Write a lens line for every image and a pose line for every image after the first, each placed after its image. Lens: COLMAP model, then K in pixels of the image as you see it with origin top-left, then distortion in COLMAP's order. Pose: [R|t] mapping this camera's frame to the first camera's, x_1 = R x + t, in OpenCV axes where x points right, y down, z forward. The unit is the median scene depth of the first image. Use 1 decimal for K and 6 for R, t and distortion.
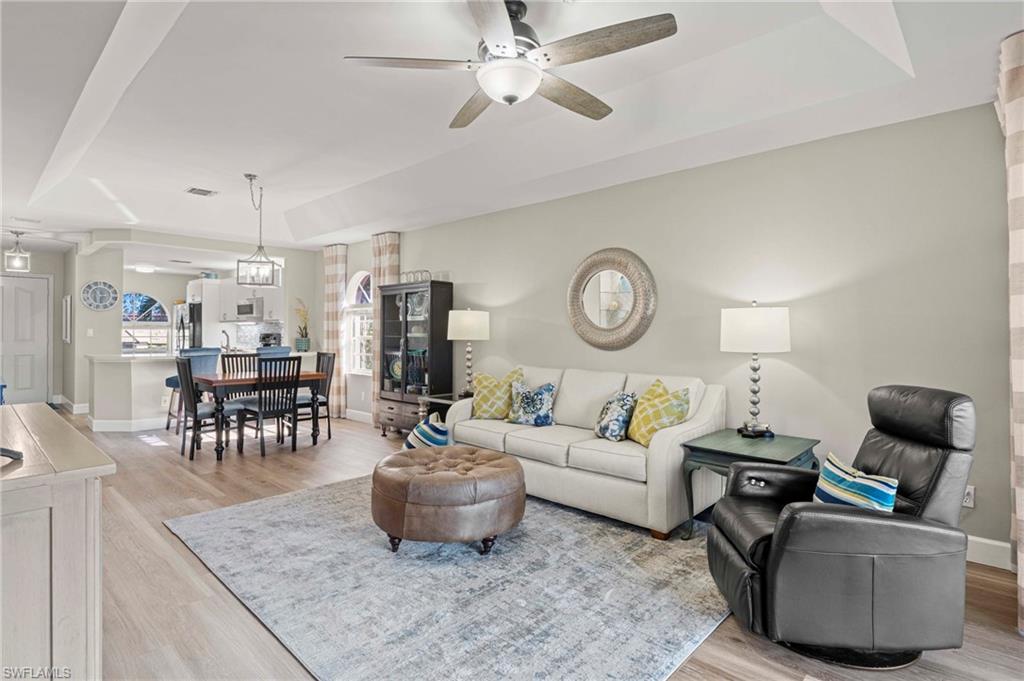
lens RADIAL K [[519.5, 0, 518.2], [0, 519.5, 328.5], [0, 0, 1]] dist [0.002391, 0.000270]
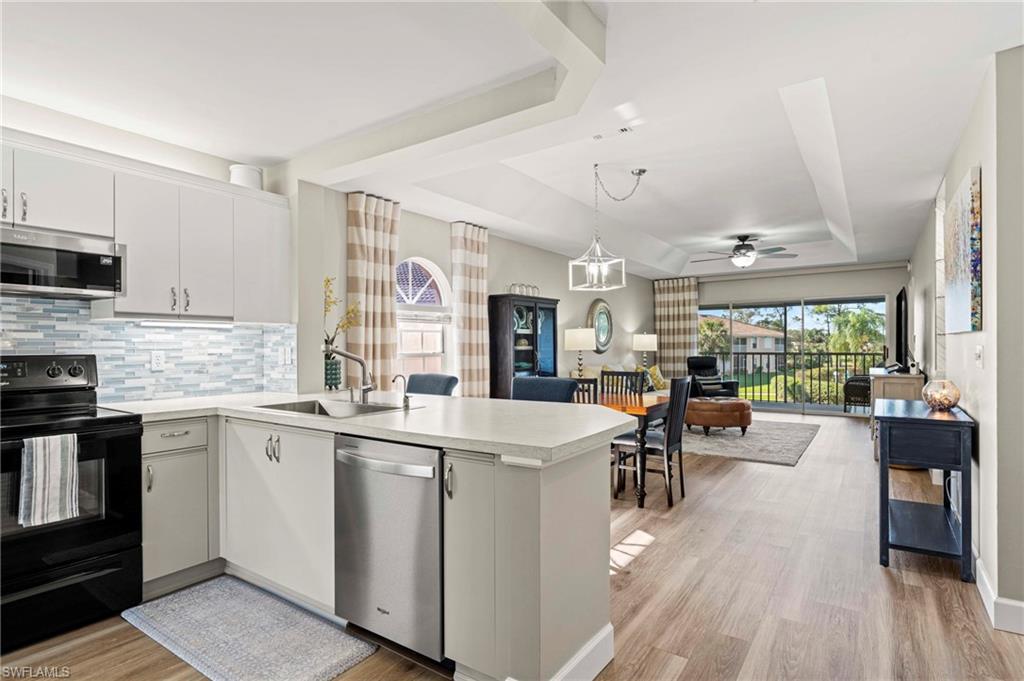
lens RADIAL K [[519.5, 0, 518.2], [0, 519.5, 328.5], [0, 0, 1]] dist [0.002391, 0.000270]
pose [[-0.141454, 0.033389, 0.989382, -1.727718], [0.002921, 0.999441, -0.033311, 0.012170], [-0.989941, -0.001822, -0.141472, 1.665740]]
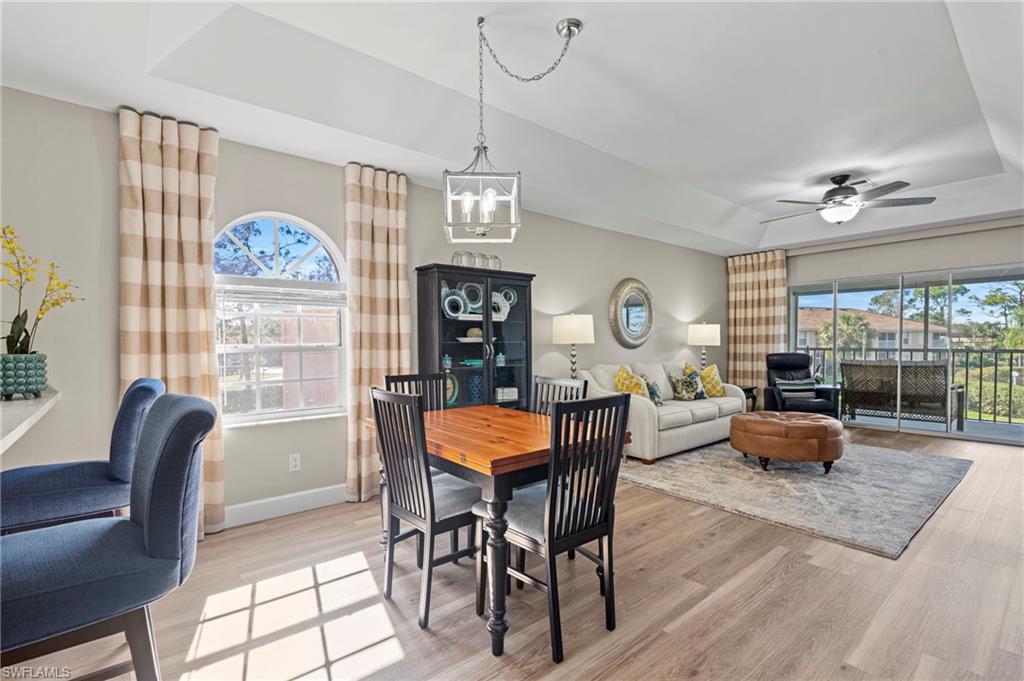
lens RADIAL K [[467.6, 0, 512.0], [0, 467.6, 340.5], [0, 0, 1]] dist [-0.001009, -0.000597]
pose [[0.134104, -0.000041, 0.990967, -1.228372], [-0.000886, 1.000000, 0.000161, 0.019331], [-0.990967, -0.000899, 0.134104, 1.231741]]
